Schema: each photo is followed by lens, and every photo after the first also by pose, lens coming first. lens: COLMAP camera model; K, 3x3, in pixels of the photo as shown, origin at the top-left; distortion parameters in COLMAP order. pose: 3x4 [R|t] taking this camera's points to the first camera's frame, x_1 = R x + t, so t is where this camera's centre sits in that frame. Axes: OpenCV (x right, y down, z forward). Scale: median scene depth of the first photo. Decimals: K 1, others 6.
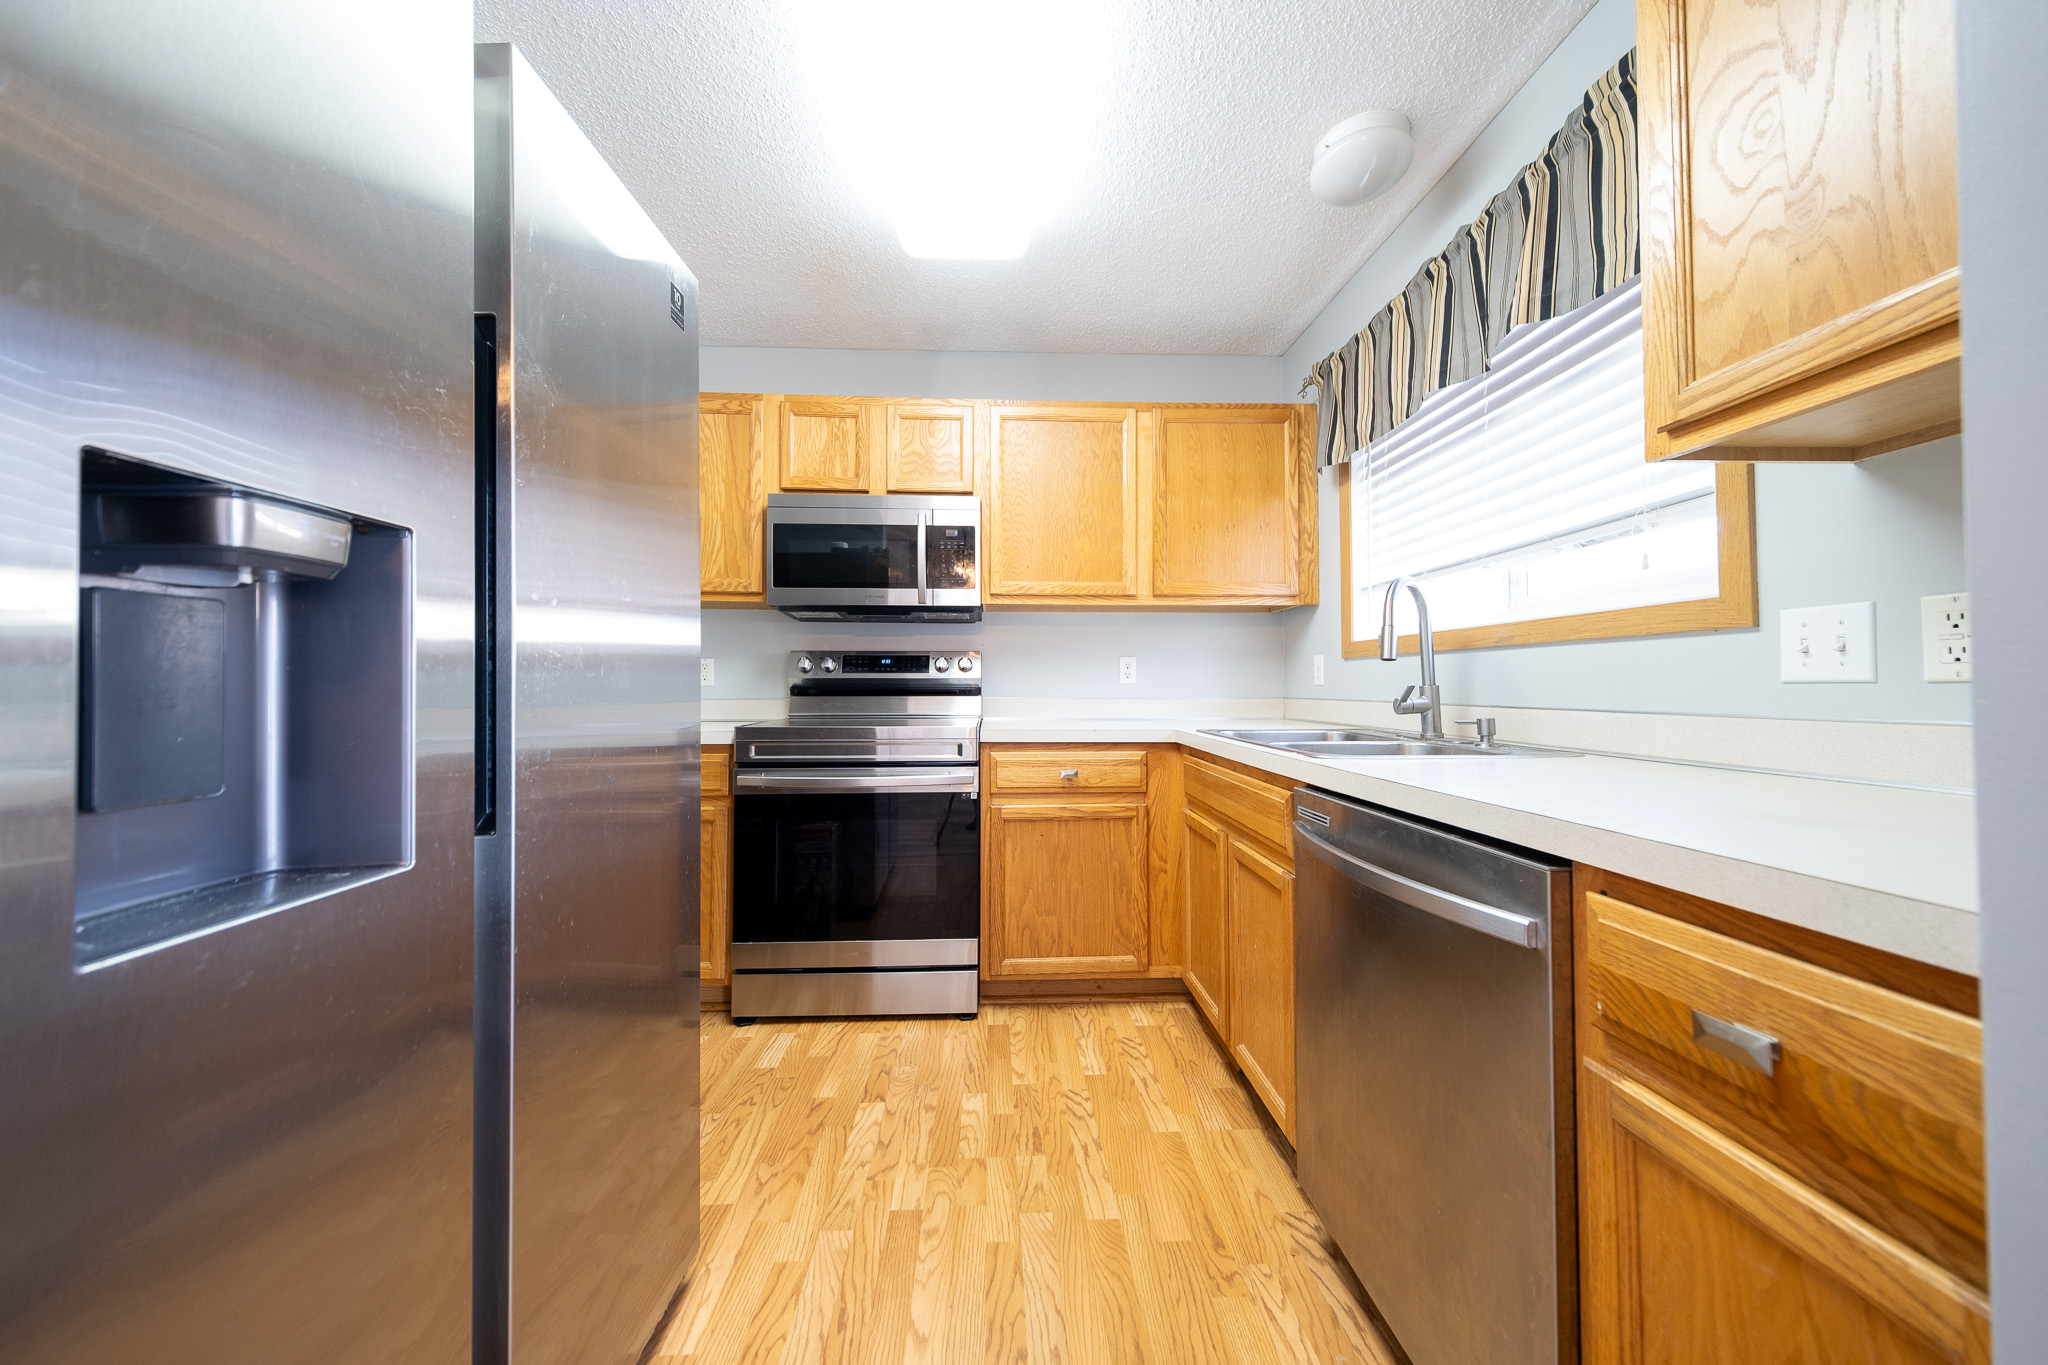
lens RADIAL K [[692.2, 0, 1018.8], [0, 692.2, 677.5], [0, 0, 1]] dist [0.005619, -0.000228]
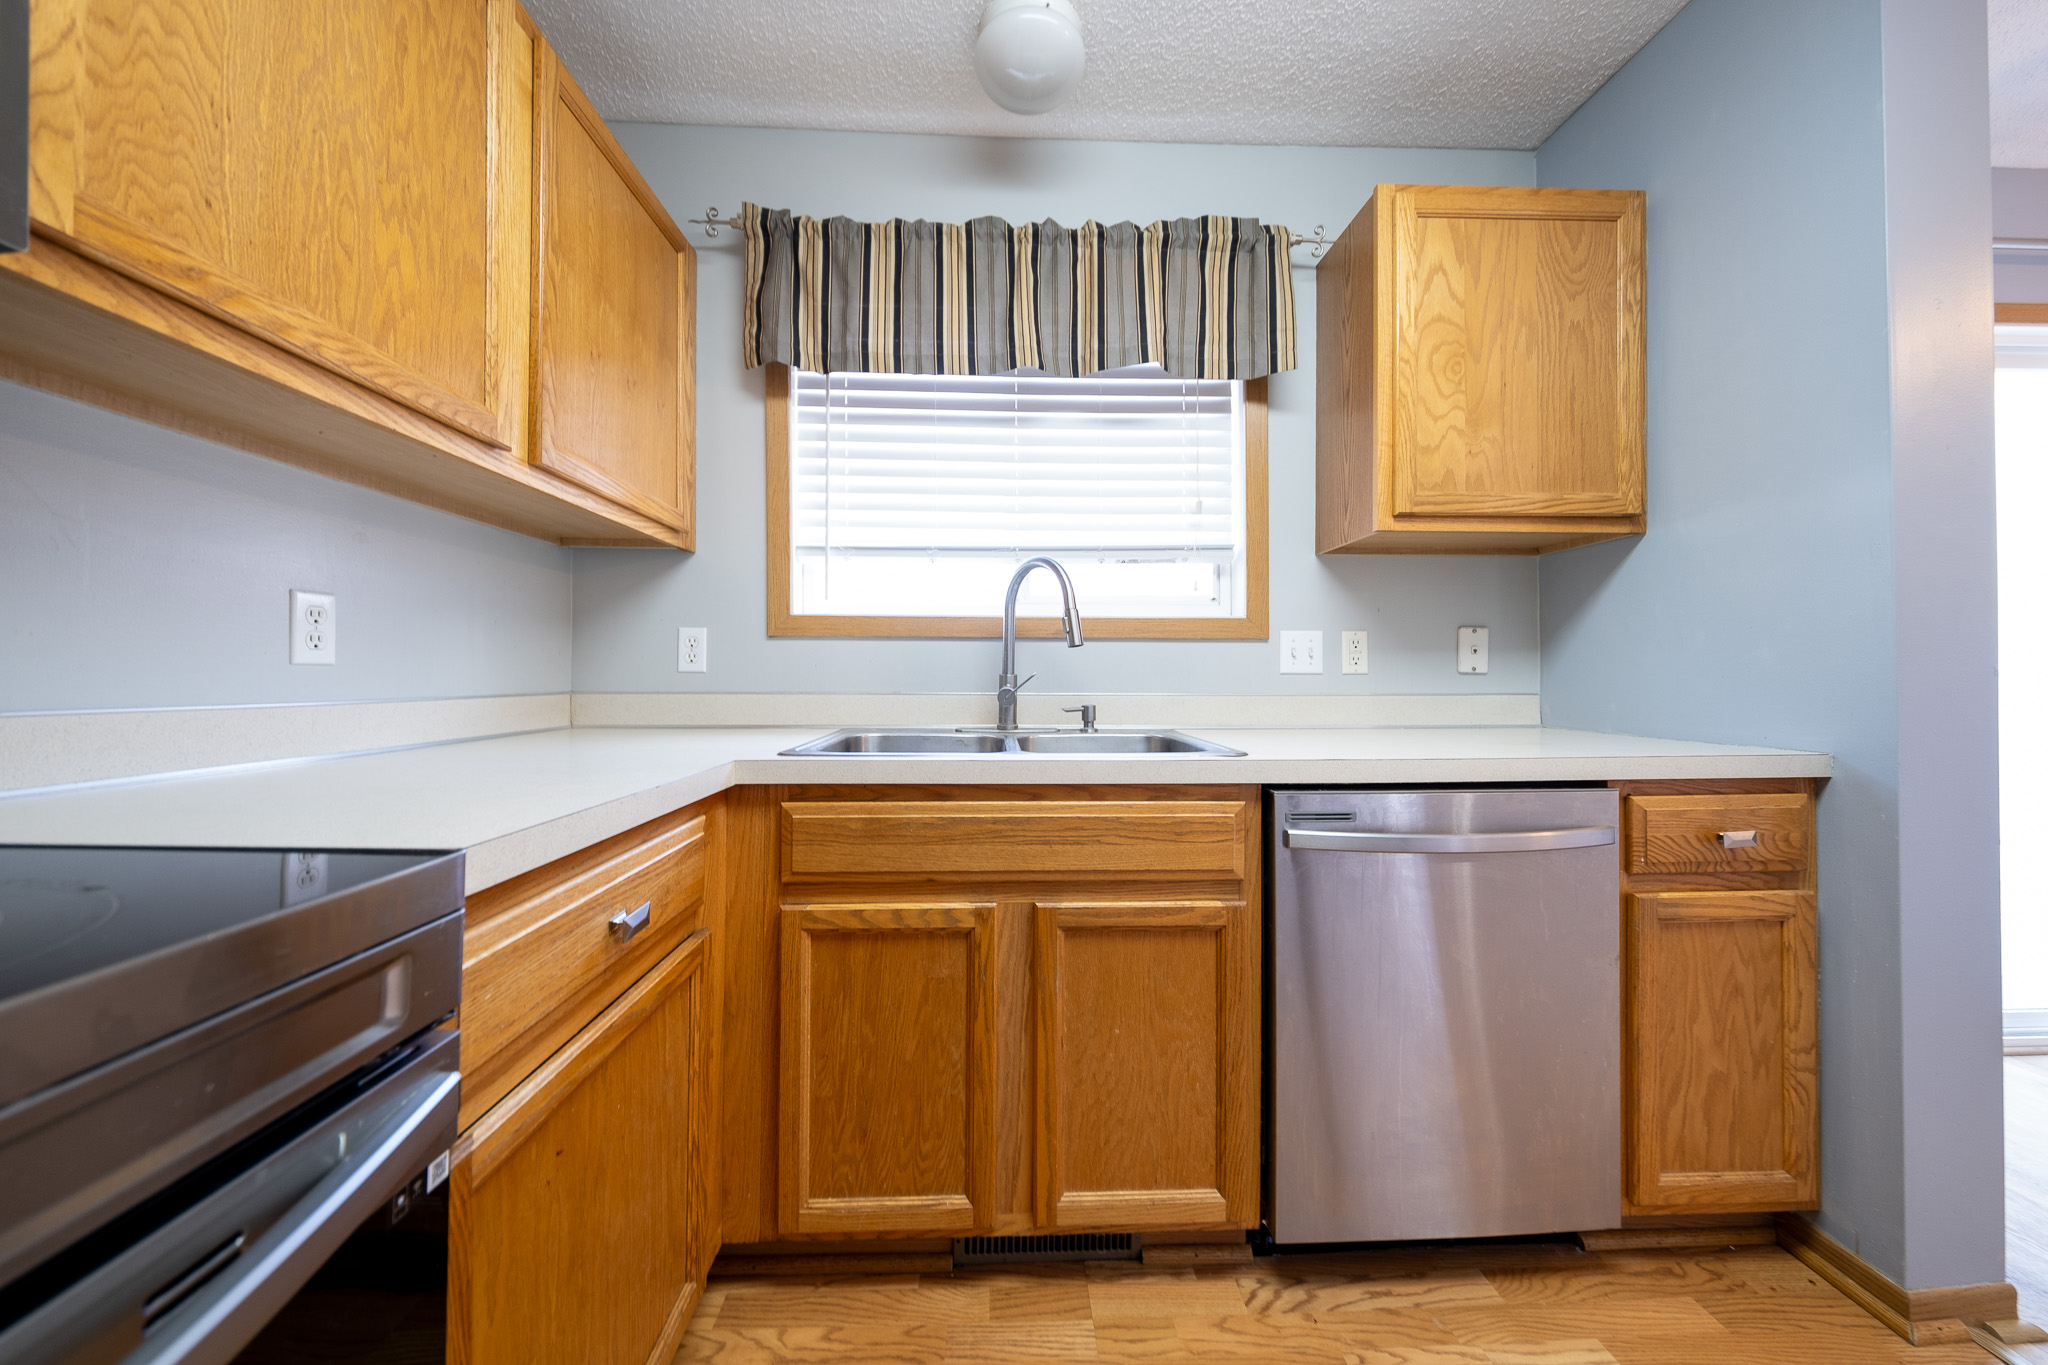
lens RADIAL K [[692.2, 0, 1018.8], [0, 692.2, 677.5], [0, 0, 1]] dist [0.005619, -0.000228]
pose [[0.002879, 0.004368, 0.999986, -0.440329], [-0.014626, 0.999884, -0.004325, 0.024788], [-0.999889, -0.014613, 0.002943, 1.246539]]
